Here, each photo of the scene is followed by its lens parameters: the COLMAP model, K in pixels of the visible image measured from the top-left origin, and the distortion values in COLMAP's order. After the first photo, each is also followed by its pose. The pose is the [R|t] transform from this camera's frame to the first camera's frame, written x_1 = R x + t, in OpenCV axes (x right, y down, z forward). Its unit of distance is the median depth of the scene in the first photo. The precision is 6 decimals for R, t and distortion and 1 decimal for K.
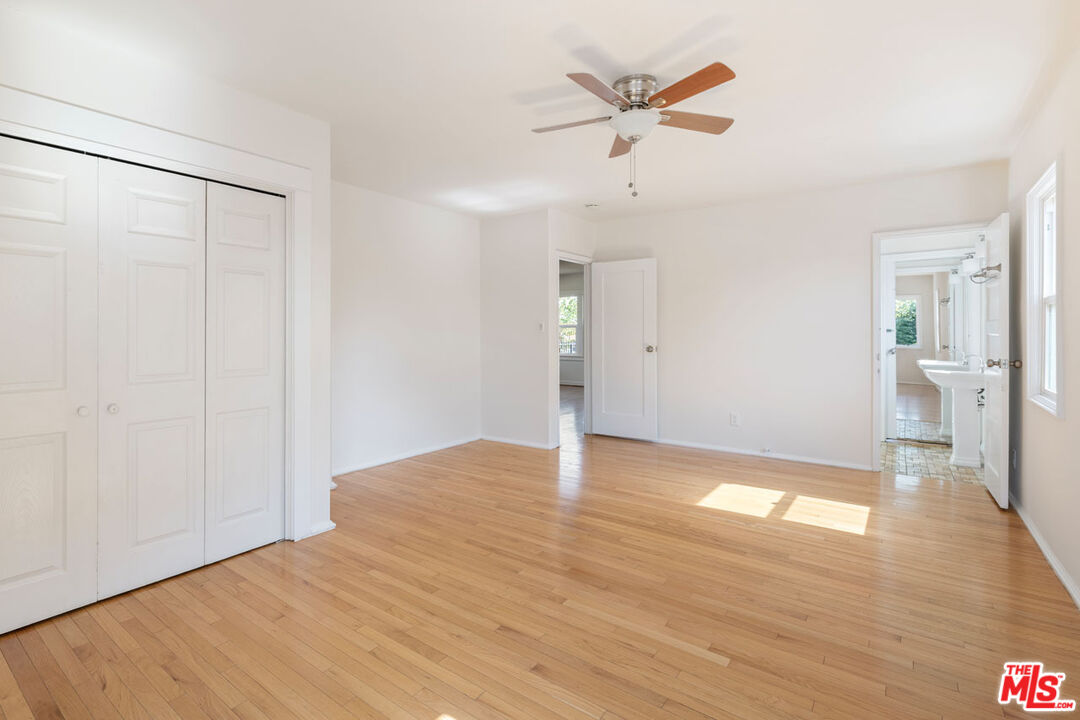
lens RADIAL K [[538.1, 0, 541.8], [0, 538.1, 339.6], [0, 0, 1]] dist [0.000106, -0.000183]
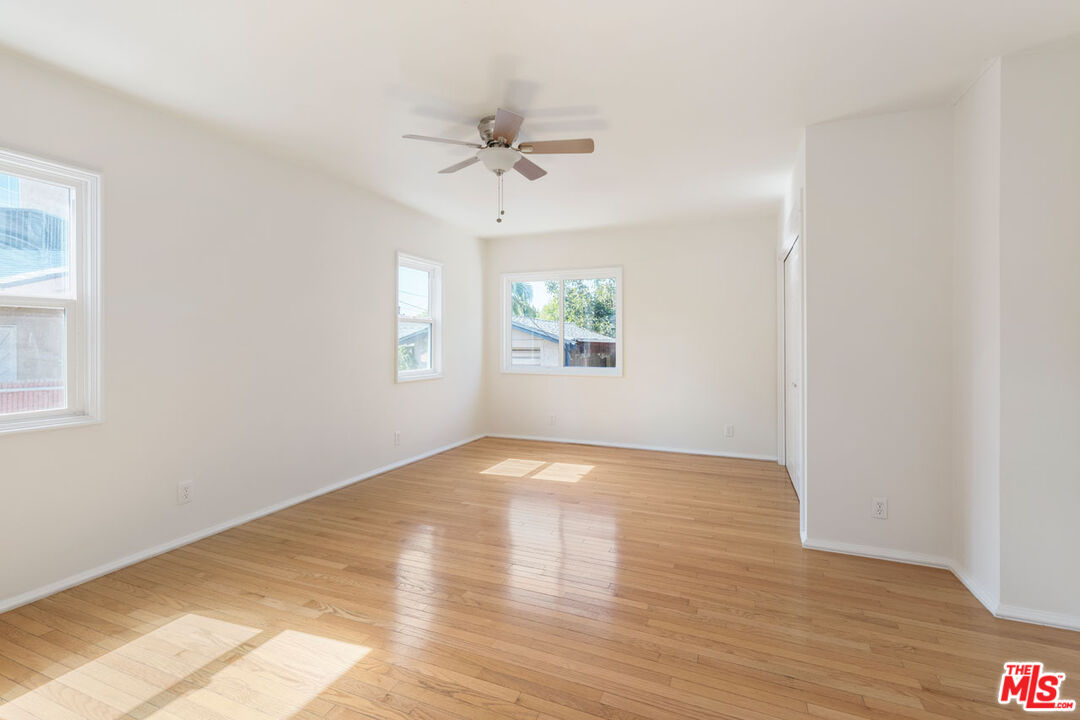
lens RADIAL K [[538.1, 0, 541.8], [0, 538.1, 339.6], [0, 0, 1]] dist [0.000106, -0.000183]
pose [[-0.982712, -0.000175, -0.185140, 0.274760], [-0.002260, 0.999936, 0.011048, -0.034352], [0.185127, 0.011276, -0.982650, 1.983465]]
